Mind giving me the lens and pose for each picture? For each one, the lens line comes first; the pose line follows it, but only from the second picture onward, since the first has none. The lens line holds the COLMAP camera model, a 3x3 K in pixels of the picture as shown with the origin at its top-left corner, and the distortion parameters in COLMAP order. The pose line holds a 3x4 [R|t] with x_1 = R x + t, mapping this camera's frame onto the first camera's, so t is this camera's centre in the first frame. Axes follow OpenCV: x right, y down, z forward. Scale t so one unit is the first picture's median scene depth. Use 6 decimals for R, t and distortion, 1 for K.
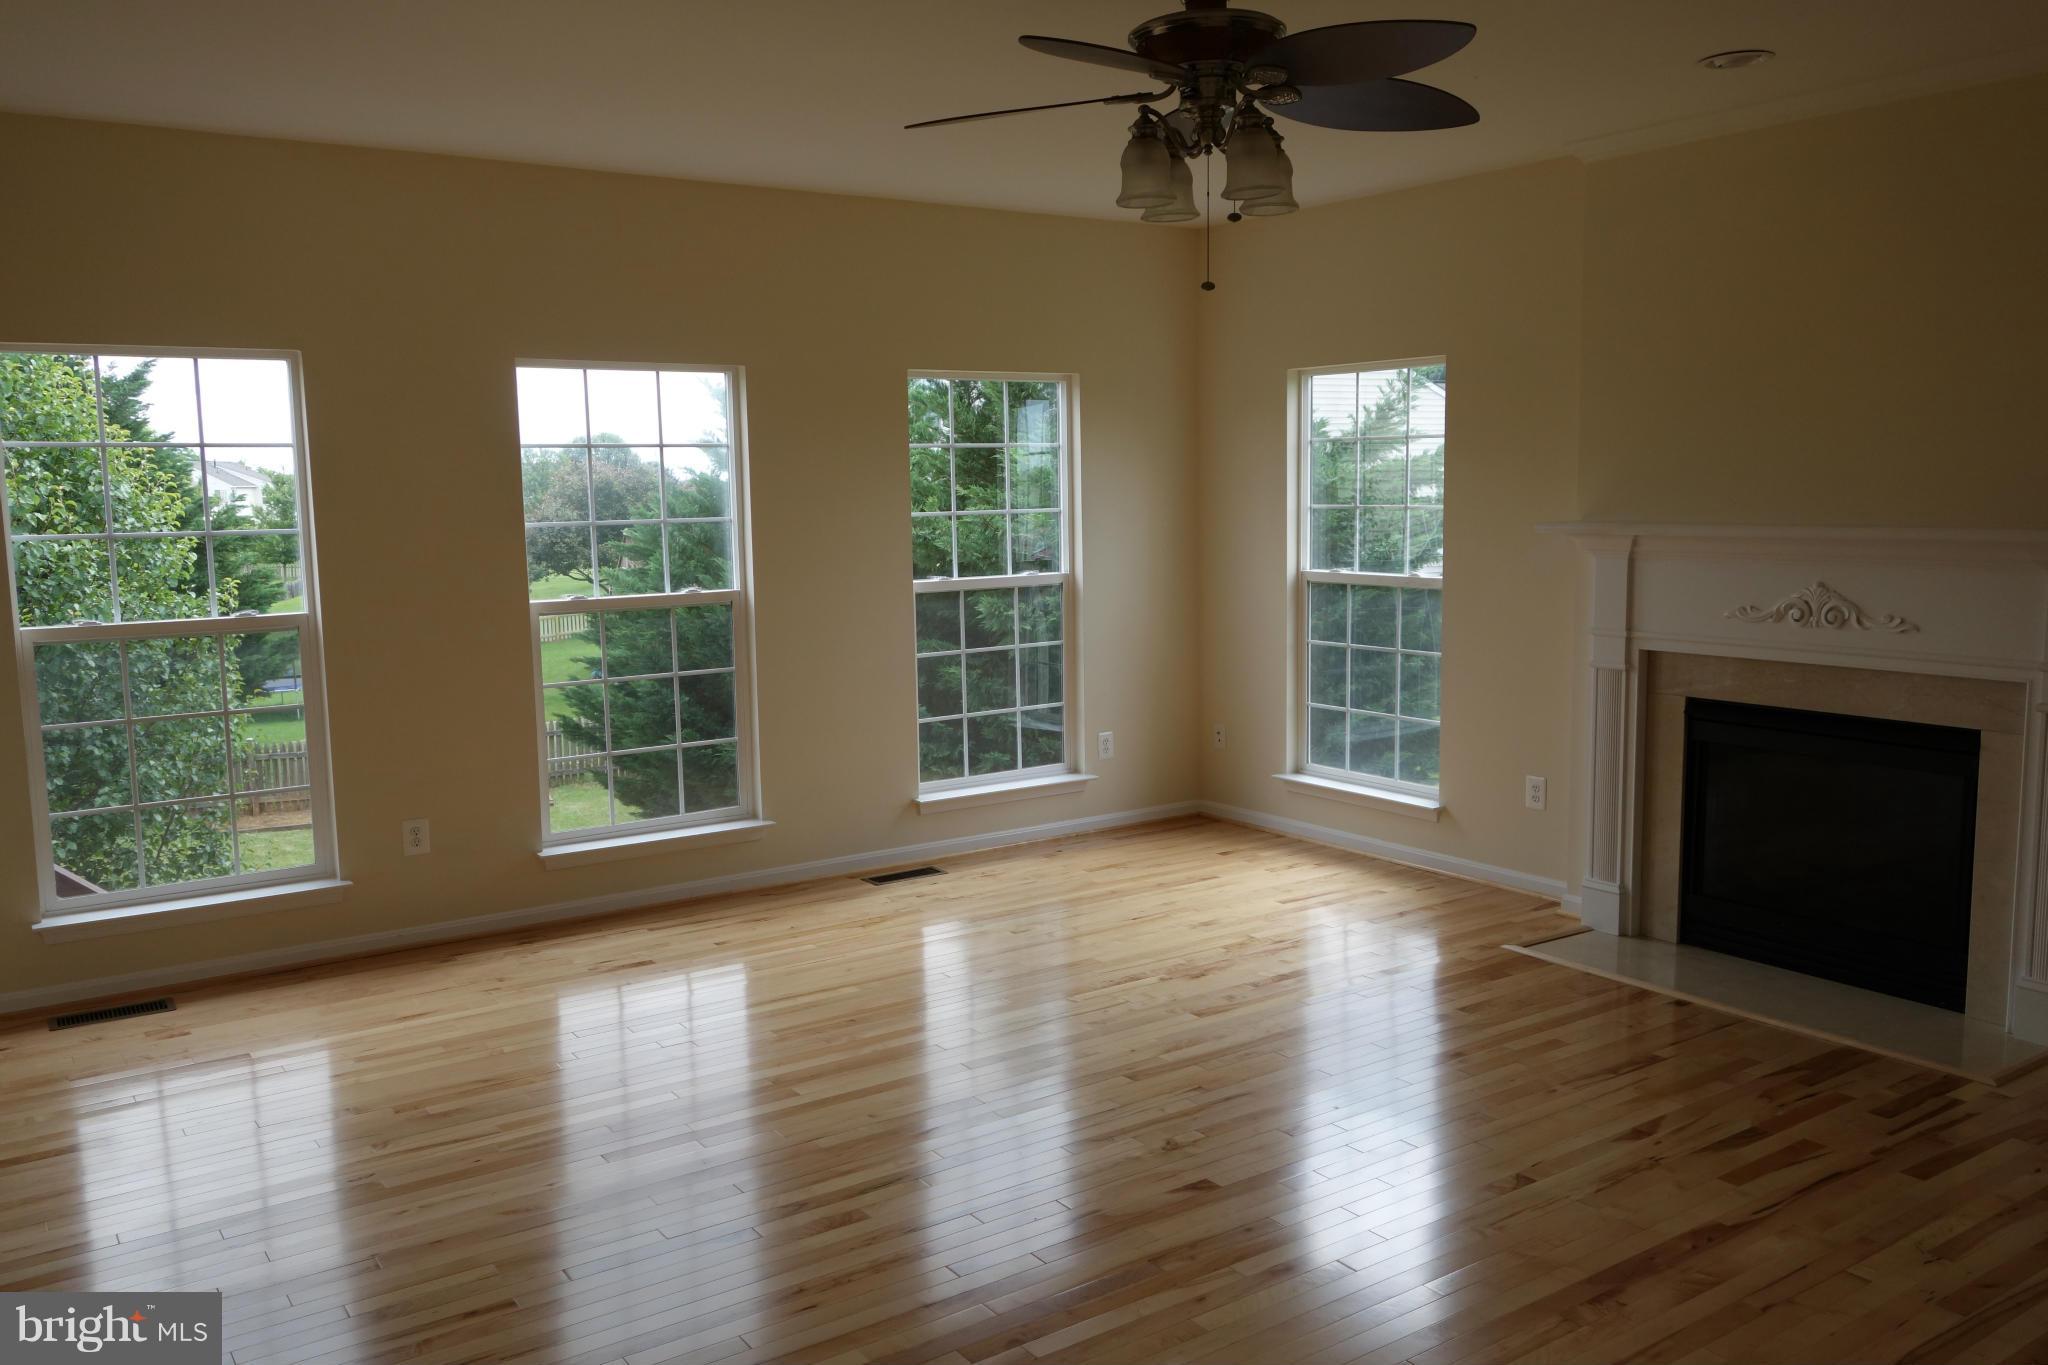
lens RADIAL K [[1627.3, 0, 1010.7], [0, 1627.3, 676.7], [0, 0, 1]] dist [0.005762, 0.001553]
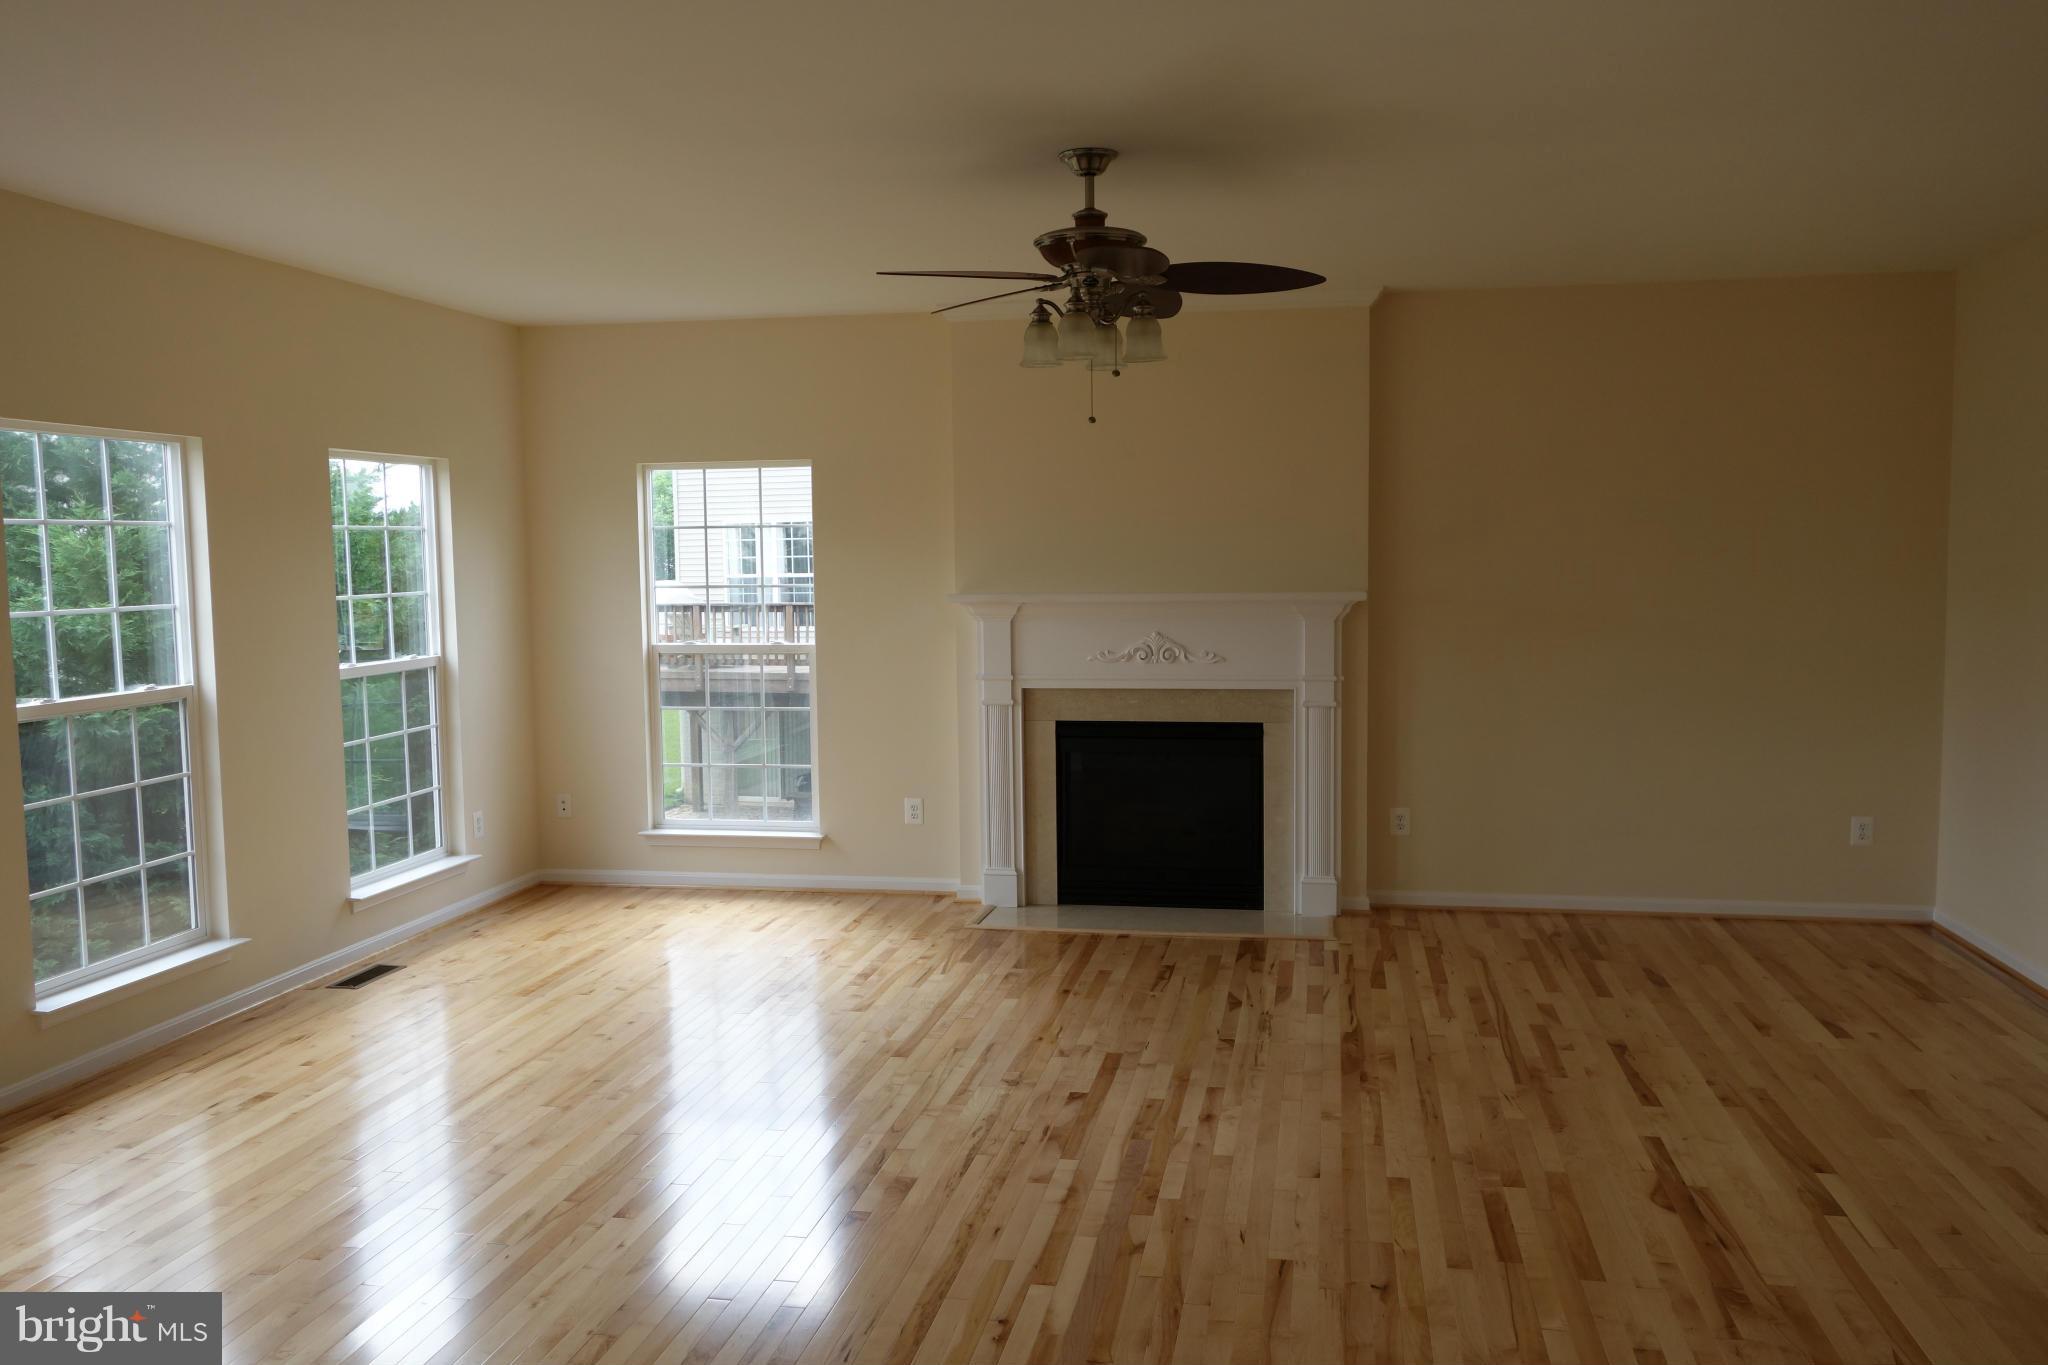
lens RADIAL K [[1627.3, 0, 1034.1], [0, 1627.3, 691.1], [0, 0, 1]] dist [0.005762, 0.001553]
pose [[0.707891, -0.055285, 0.704155, -0.473978], [0.086290, 0.996234, -0.008531, -0.002037], [-0.701031, 0.066800, 0.709995, 0.042465]]
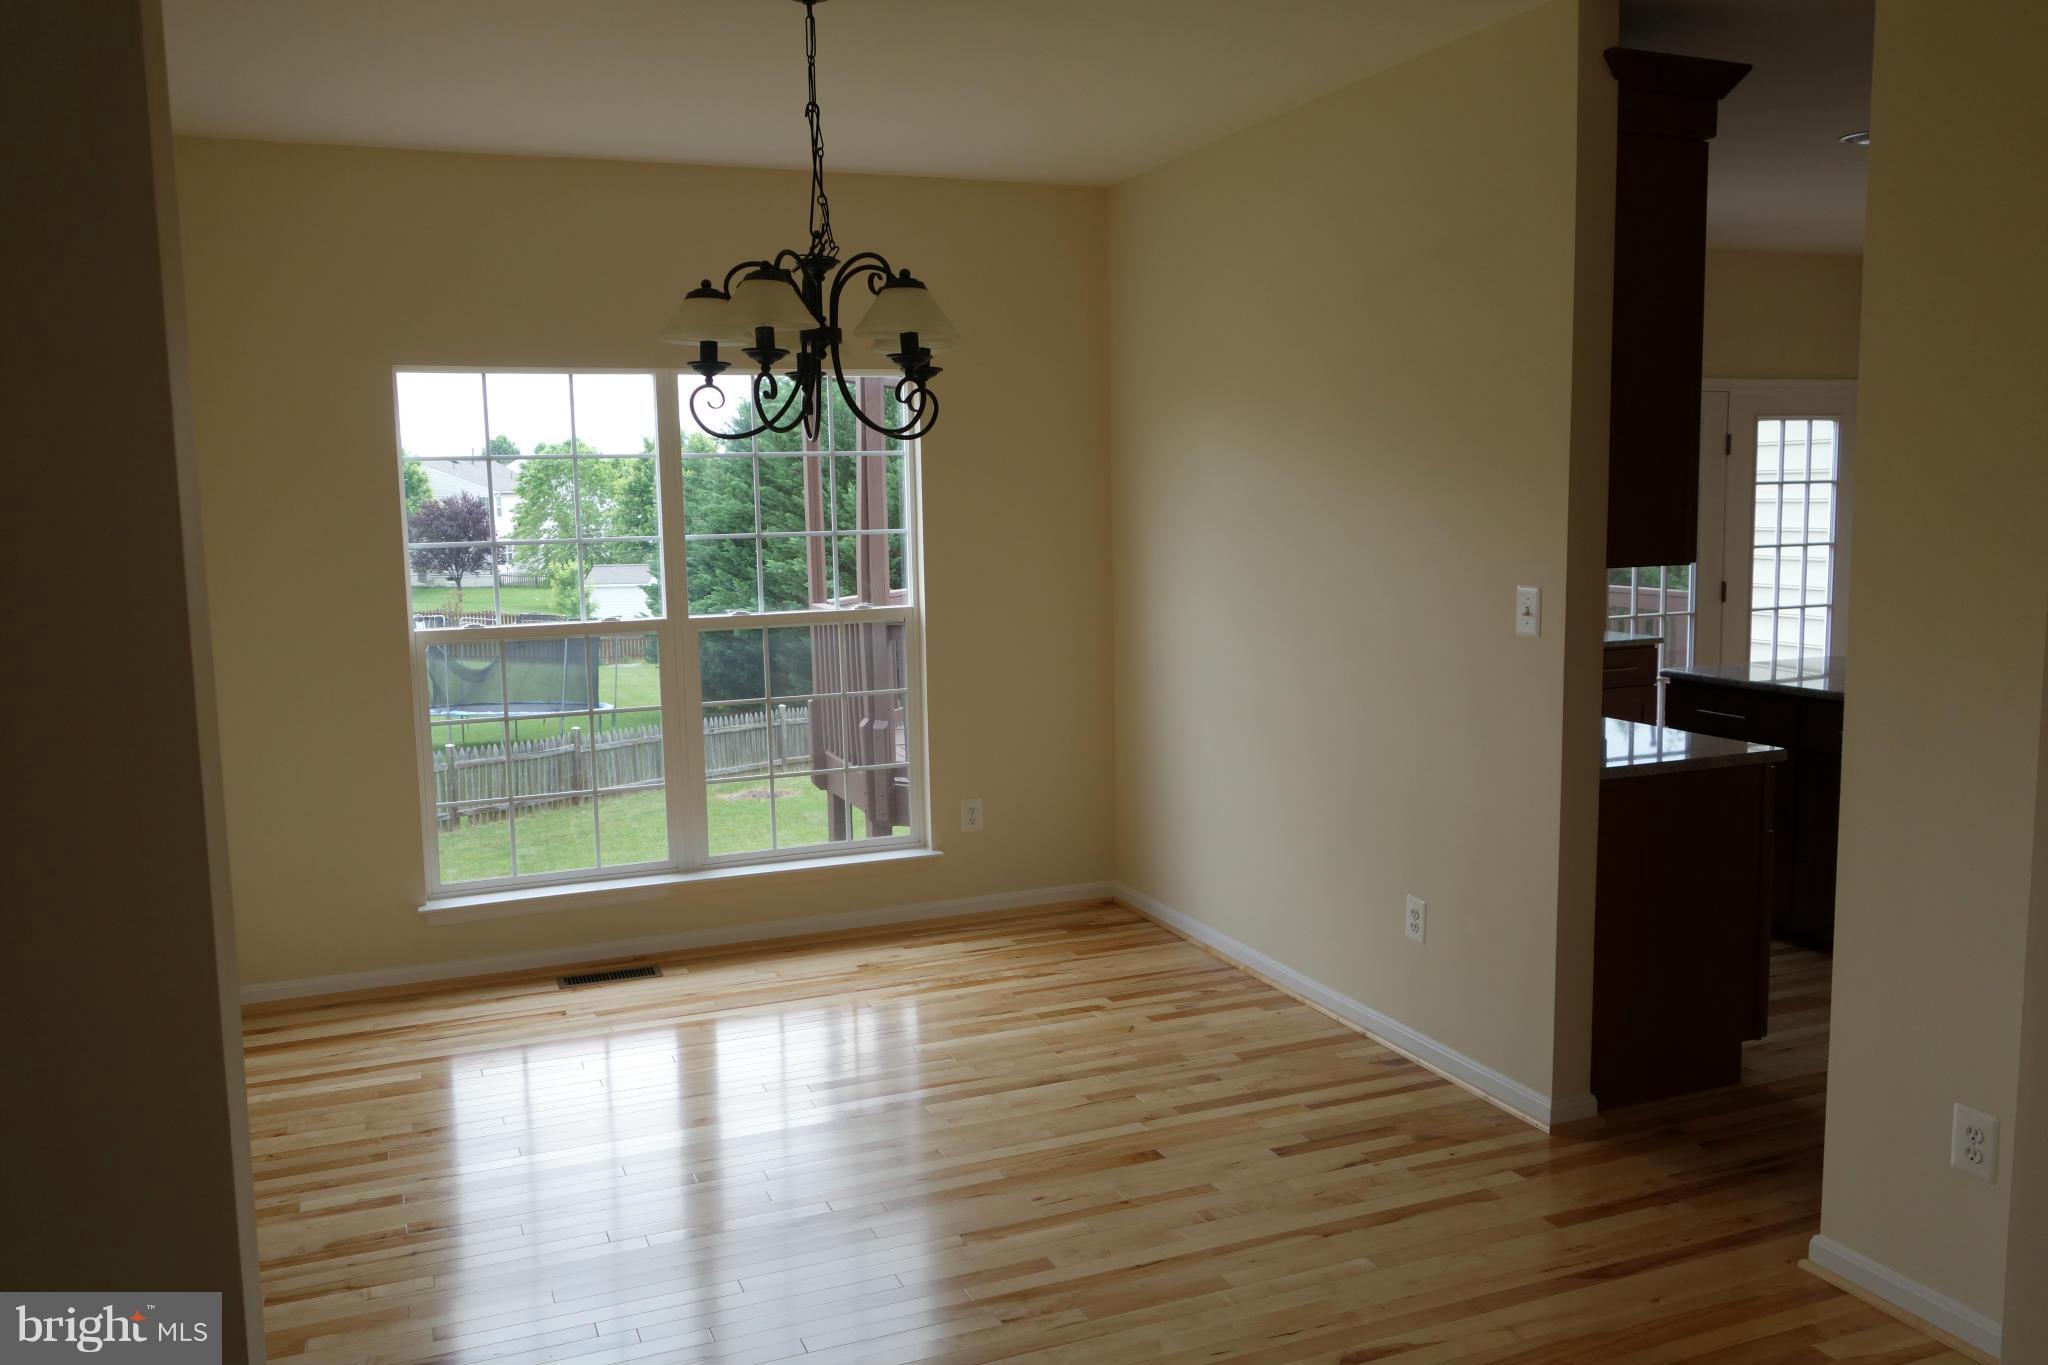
lens RADIAL K [[1627.3, 0, 1032.0], [0, 1627.3, 682.3], [0, 0, 1]] dist [0.005762, 0.001553]
pose [[0.969950, 0.020398, -0.242447, 0.322543], [-0.020309, 0.999790, 0.002869, -0.032551], [0.242455, 0.002141, 0.970160, 0.245860]]
